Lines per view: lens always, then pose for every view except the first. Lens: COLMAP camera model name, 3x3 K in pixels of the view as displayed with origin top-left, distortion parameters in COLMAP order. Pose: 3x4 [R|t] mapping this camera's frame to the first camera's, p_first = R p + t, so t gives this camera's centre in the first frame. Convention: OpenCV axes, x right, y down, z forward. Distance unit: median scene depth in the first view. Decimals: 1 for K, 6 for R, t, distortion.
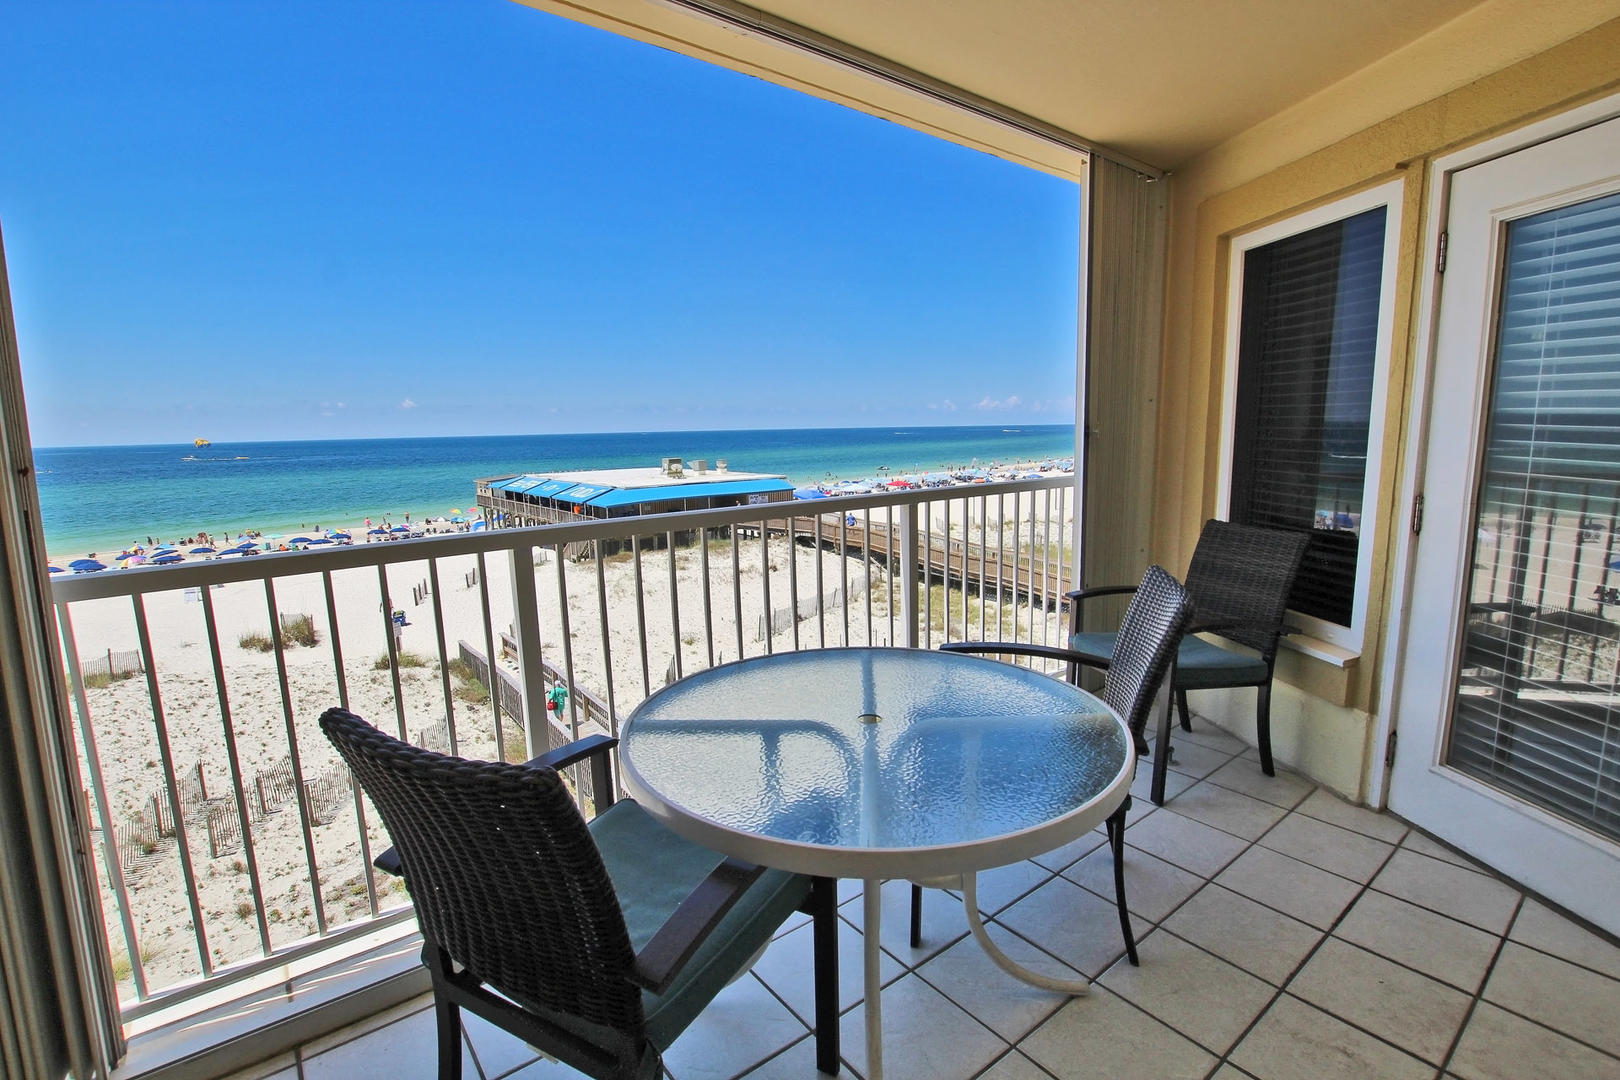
lens RADIAL K [[750.2, 0, 816.7], [0, 750.2, 539.6], [0, 0, 1]] dist [-0.032460, 0.004549]
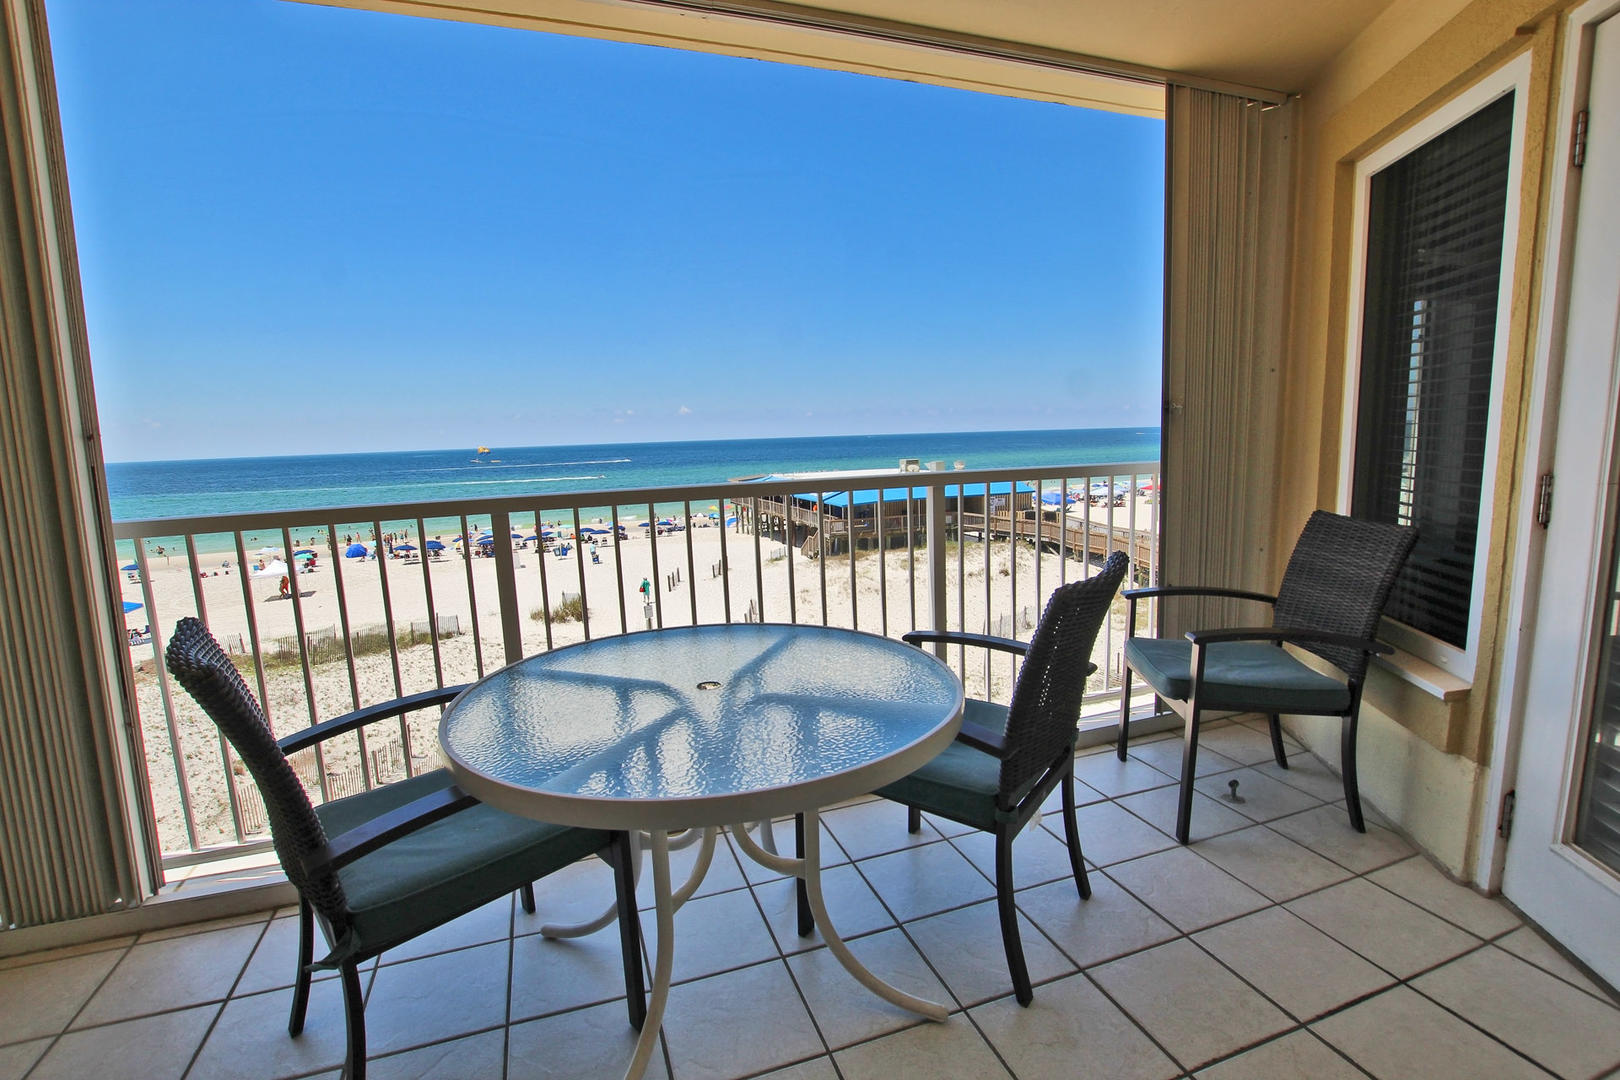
lens RADIAL K [[750.2, 0, 810.4], [0, 750.2, 542.7], [0, 0, 1]] dist [-0.032460, 0.004549]
pose [[0.948396, 0.034113, -0.315248, 0.315831], [-0.033503, 0.999412, 0.007356, 0.025030], [0.315313, 0.003586, 0.948981, 0.067155]]
